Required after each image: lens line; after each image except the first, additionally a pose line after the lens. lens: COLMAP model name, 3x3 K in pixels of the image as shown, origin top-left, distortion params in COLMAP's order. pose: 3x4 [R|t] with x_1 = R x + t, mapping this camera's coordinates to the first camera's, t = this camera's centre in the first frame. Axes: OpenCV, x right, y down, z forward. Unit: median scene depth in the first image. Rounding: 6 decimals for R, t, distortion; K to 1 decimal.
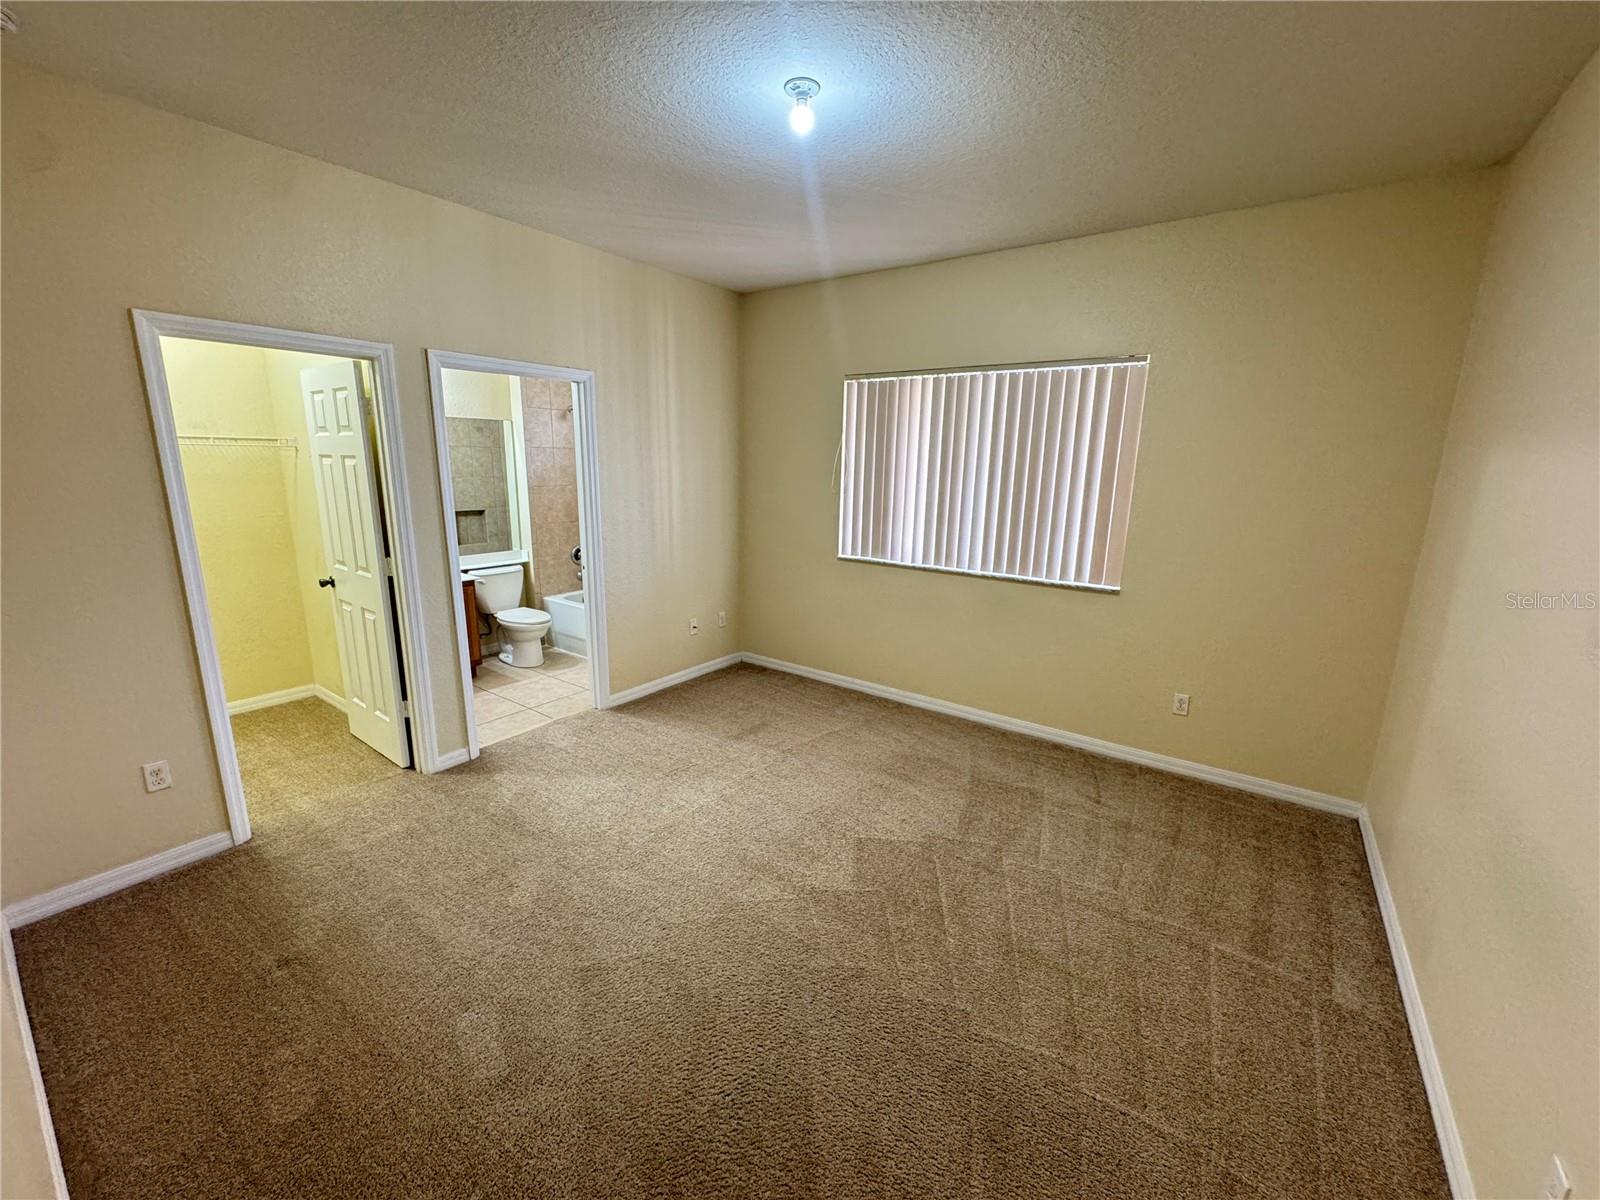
lens RADIAL K [[638.6, 0, 800.1], [0, 638.6, 597.6], [0, 0, 1]] dist [-0.001309, 0.000004]
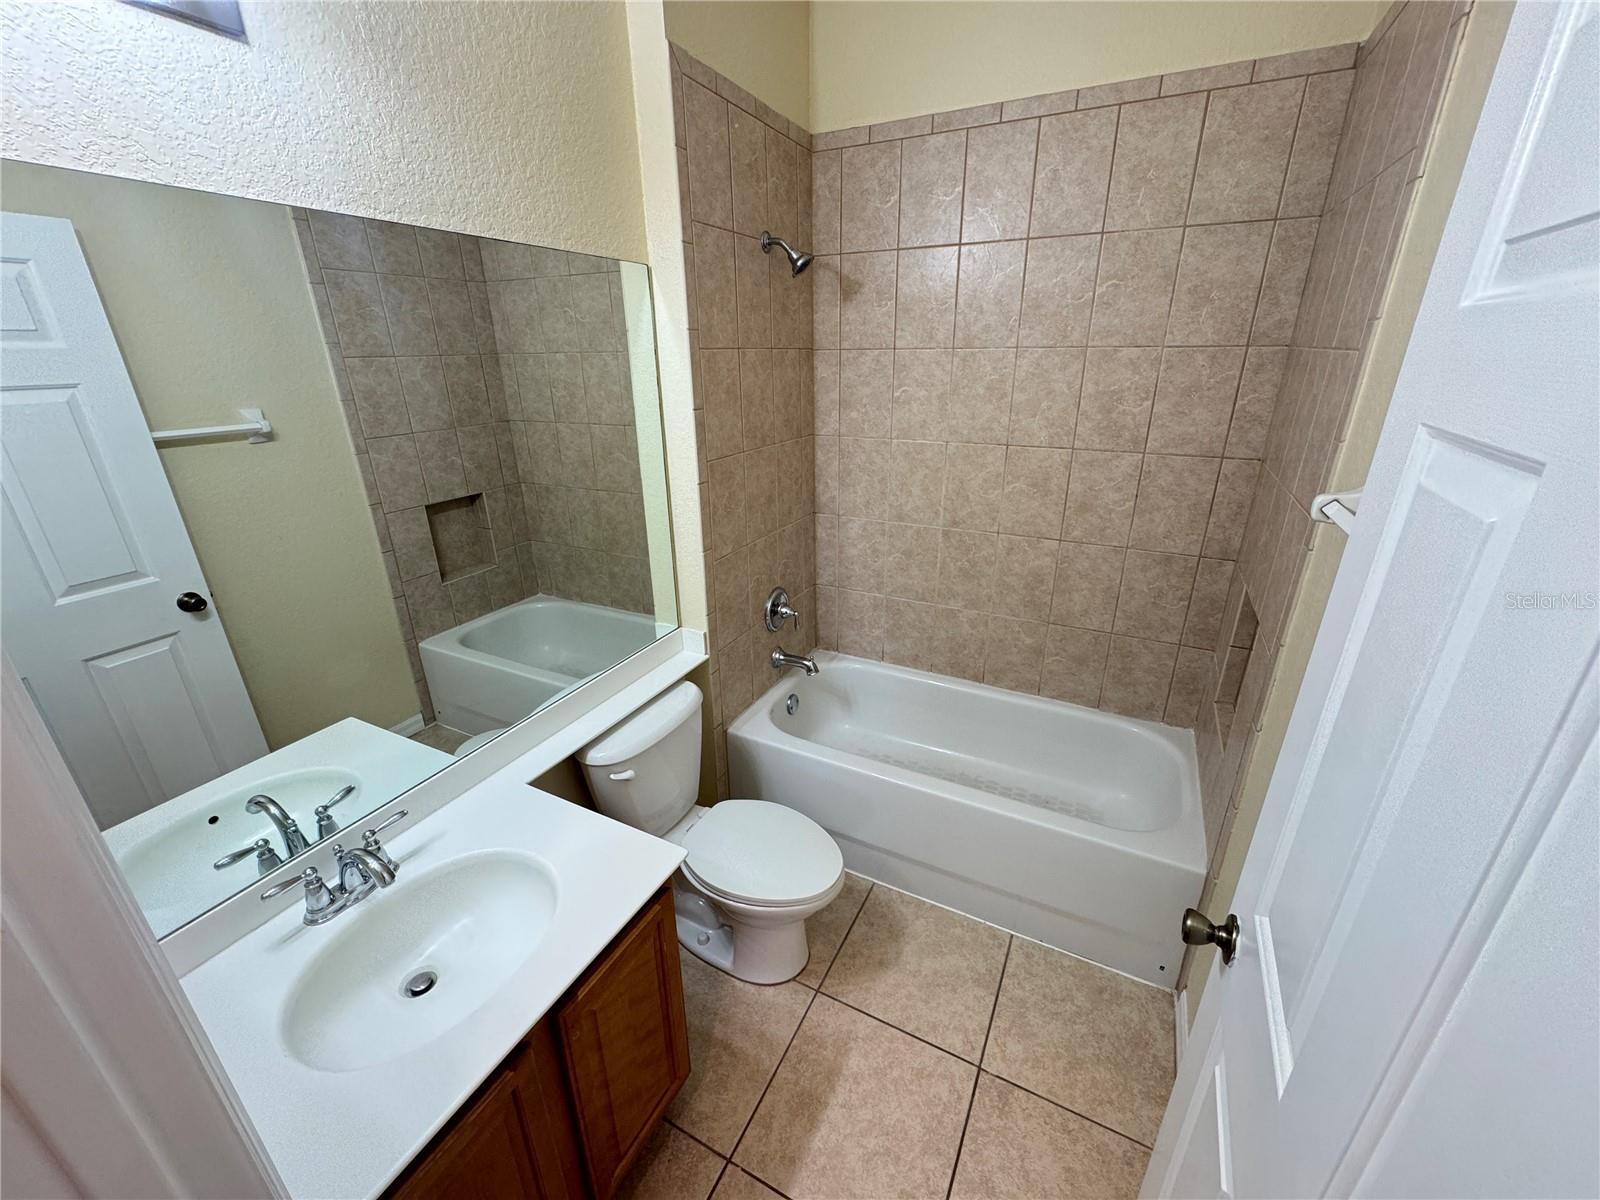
lens RADIAL K [[598.4, 0, 799.2], [0, 598.4, 595.8], [0, 0, 1]] dist [-0.001107, -0.000033]
pose [[0.986606, -0.081873, 0.141085, -0.424267], [0.061379, 0.987681, 0.143941, -0.145879], [-0.151132, -0.133353, 0.979477, 0.658454]]
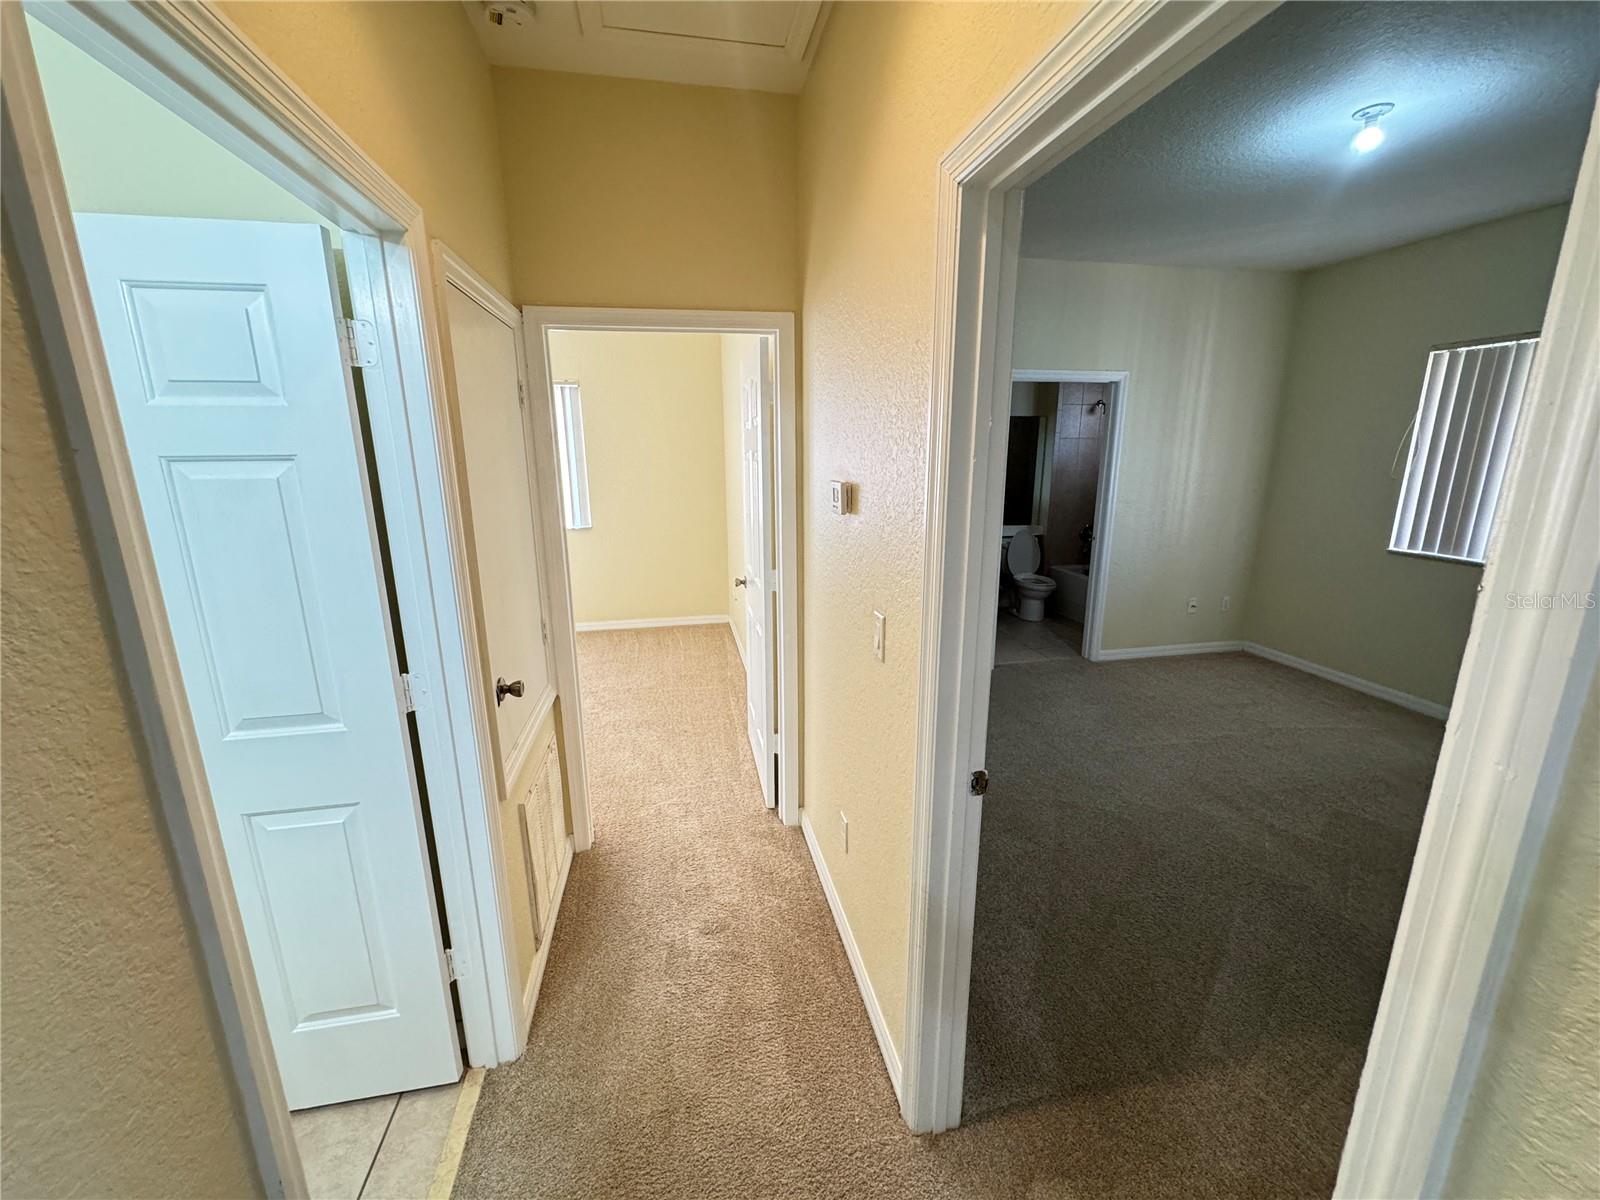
lens RADIAL K [[638.6, 0, 800.1], [0, 638.6, 597.6], [0, 0, 1]] dist [-0.001309, 0.000004]
pose [[0.736503, 0.134324, -0.662964, 0.047981], [-0.127059, 0.990112, 0.059454, 0.048236], [0.664394, 0.040447, 0.746287, -0.194655]]
